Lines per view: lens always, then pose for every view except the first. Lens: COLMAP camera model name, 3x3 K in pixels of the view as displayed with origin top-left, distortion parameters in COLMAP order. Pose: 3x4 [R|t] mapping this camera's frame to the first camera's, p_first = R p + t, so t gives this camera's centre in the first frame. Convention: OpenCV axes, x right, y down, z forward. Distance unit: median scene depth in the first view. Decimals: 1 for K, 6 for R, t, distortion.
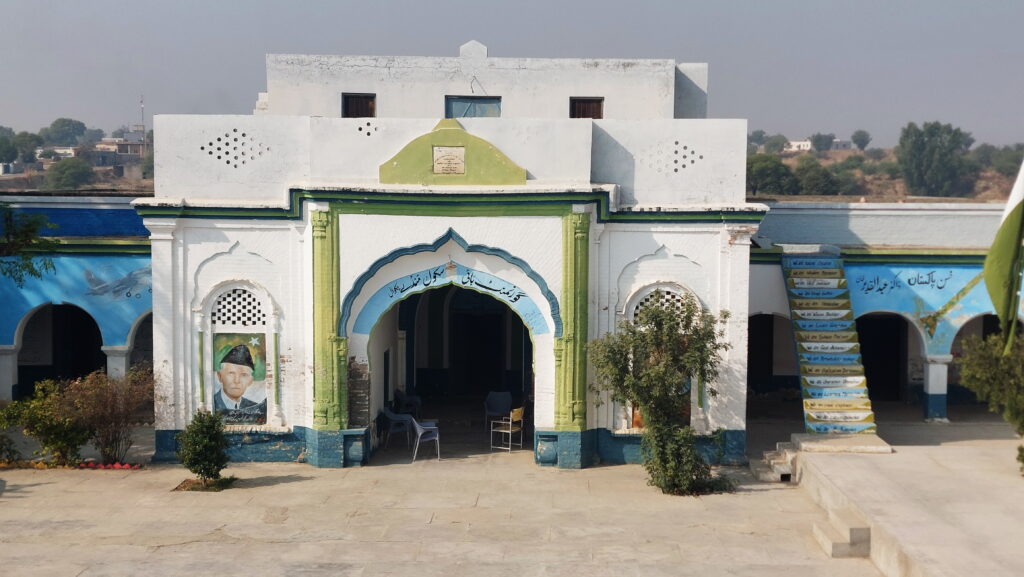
lens RADIAL K [[1550.7, 0, 516.7], [0, 1550.7, 284.4], [0, 0, 1]] dist [0.093749, 0.000000]
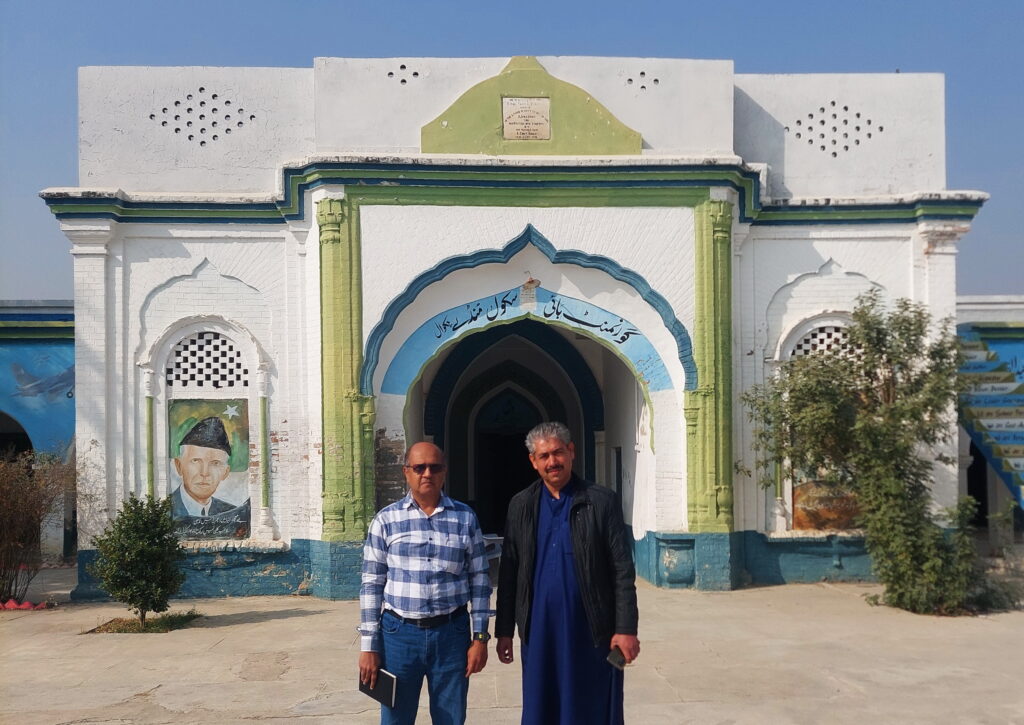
lens RADIAL K [[977.1, 0, 465.0], [0, 977.1, 427.2], [0, 0, 1]] dist [0.028644, 0.000000]
pose [[0.998498, -0.021864, 0.050235, -0.090947], [0.027987, 0.991812, -0.124603, 0.098886], [-0.047099, 0.125822, 0.990934, 0.586274]]
